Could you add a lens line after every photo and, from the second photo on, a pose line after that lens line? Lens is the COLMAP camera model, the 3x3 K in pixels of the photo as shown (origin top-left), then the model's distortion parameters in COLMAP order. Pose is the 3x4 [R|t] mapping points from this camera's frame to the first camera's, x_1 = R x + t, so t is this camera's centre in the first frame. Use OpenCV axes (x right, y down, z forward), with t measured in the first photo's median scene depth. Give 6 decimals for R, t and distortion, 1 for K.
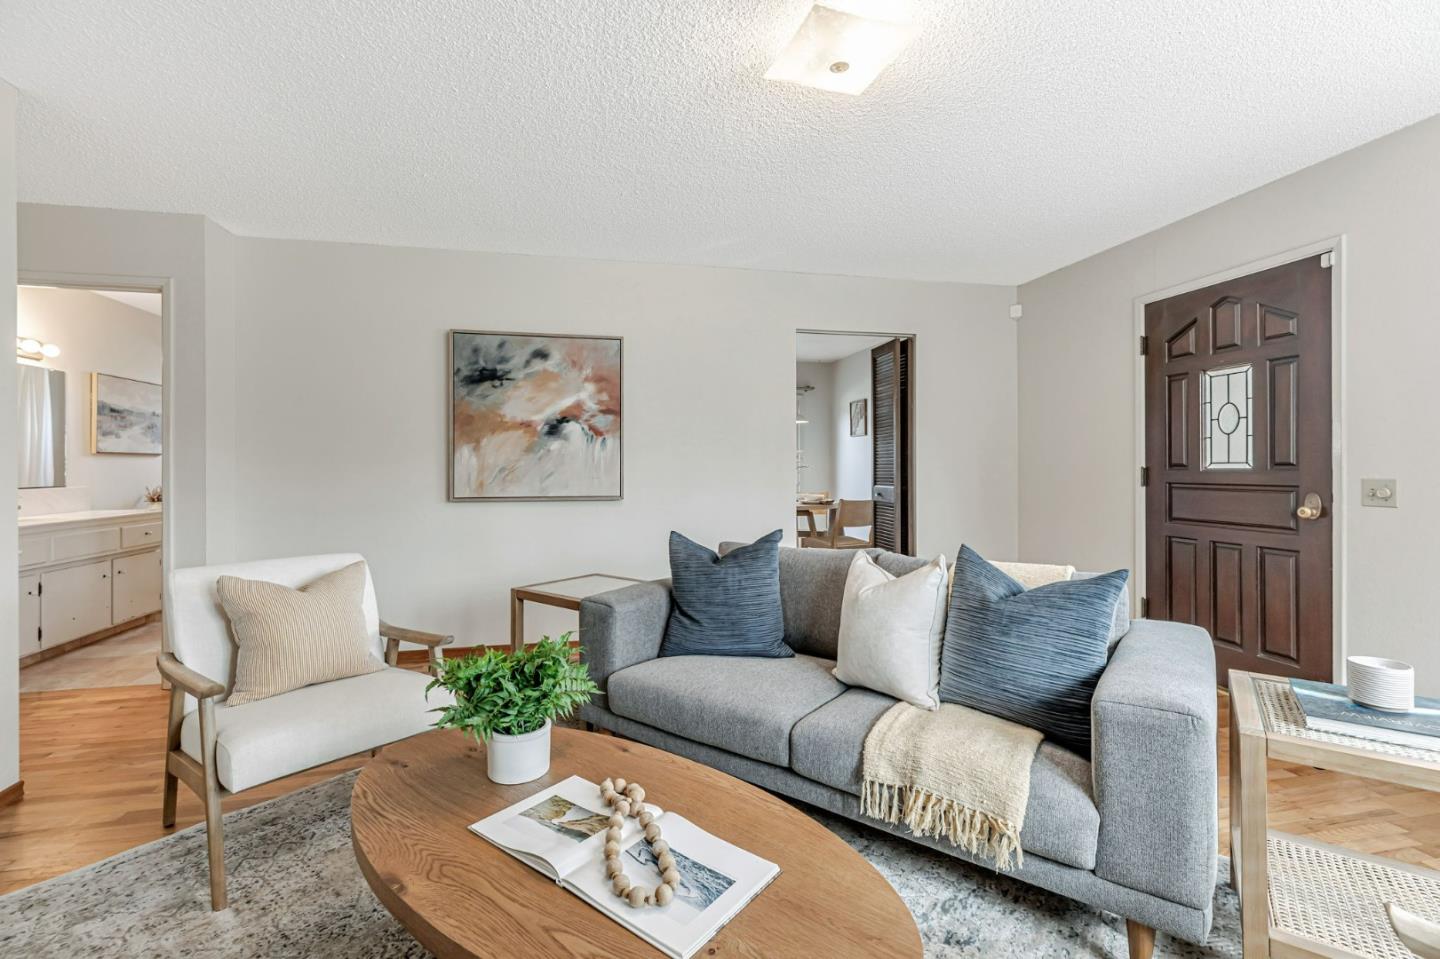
lens RADIAL K [[639.6, 0, 713.8], [0, 639.6, 468.4], [0, 0, 1]] dist [0.006326, -0.000450]
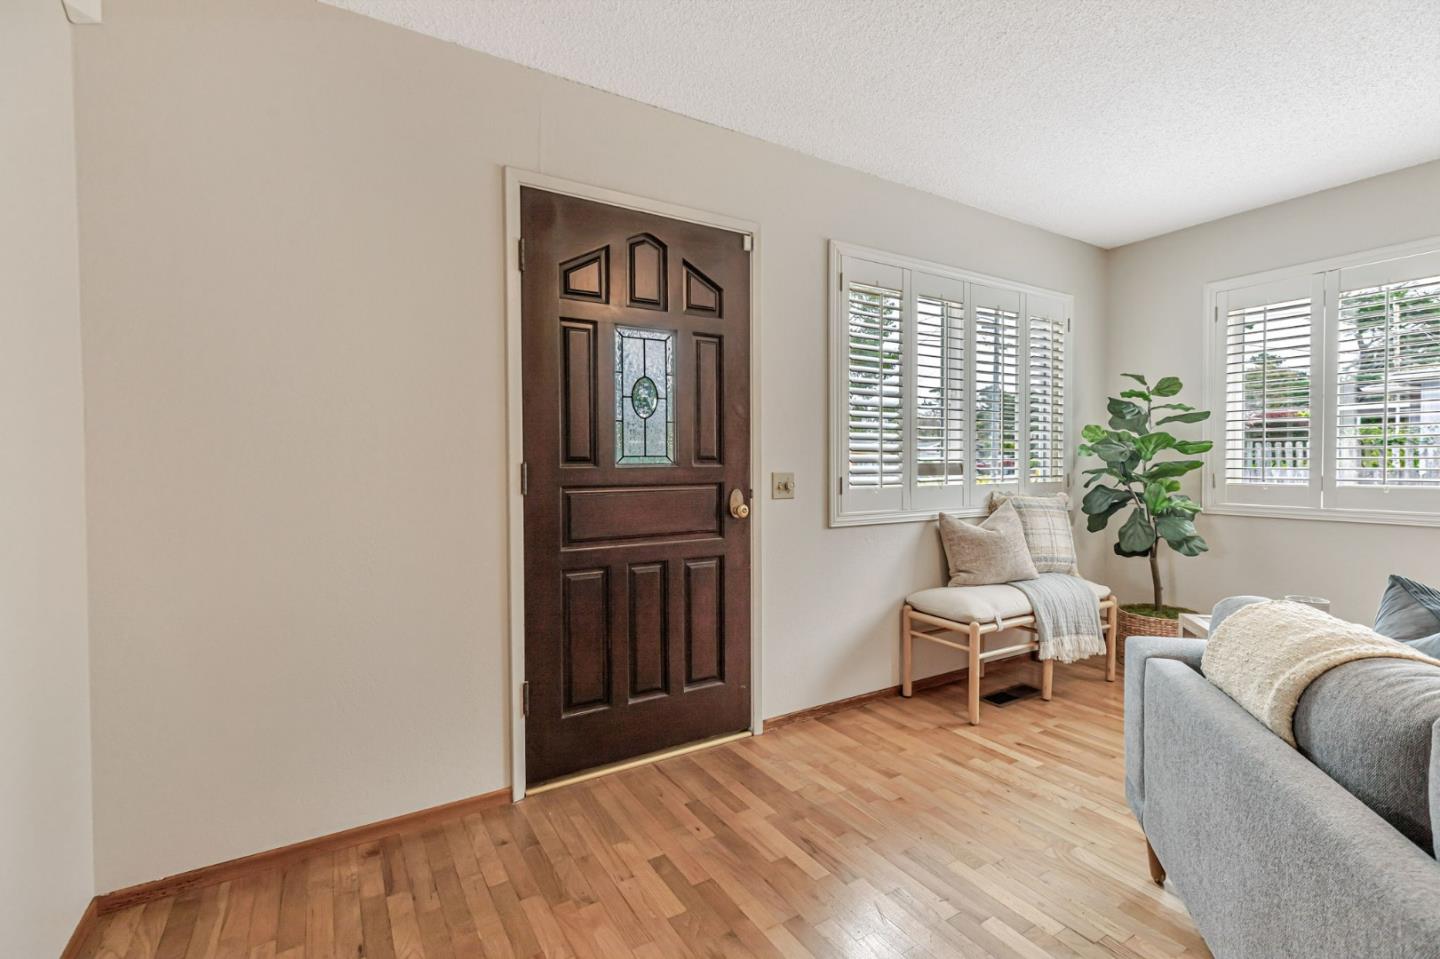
lens RADIAL K [[640.6, 0, 713.7], [0, 640.6, 472.1], [0, 0, 1]] dist [0.005505, -0.000756]
pose [[-0.326291, -0.011042, 0.945205, 0.060291], [0.006983, 0.999876, 0.014092, 0.000135], [-0.945244, 0.011199, -0.326173, 1.149605]]
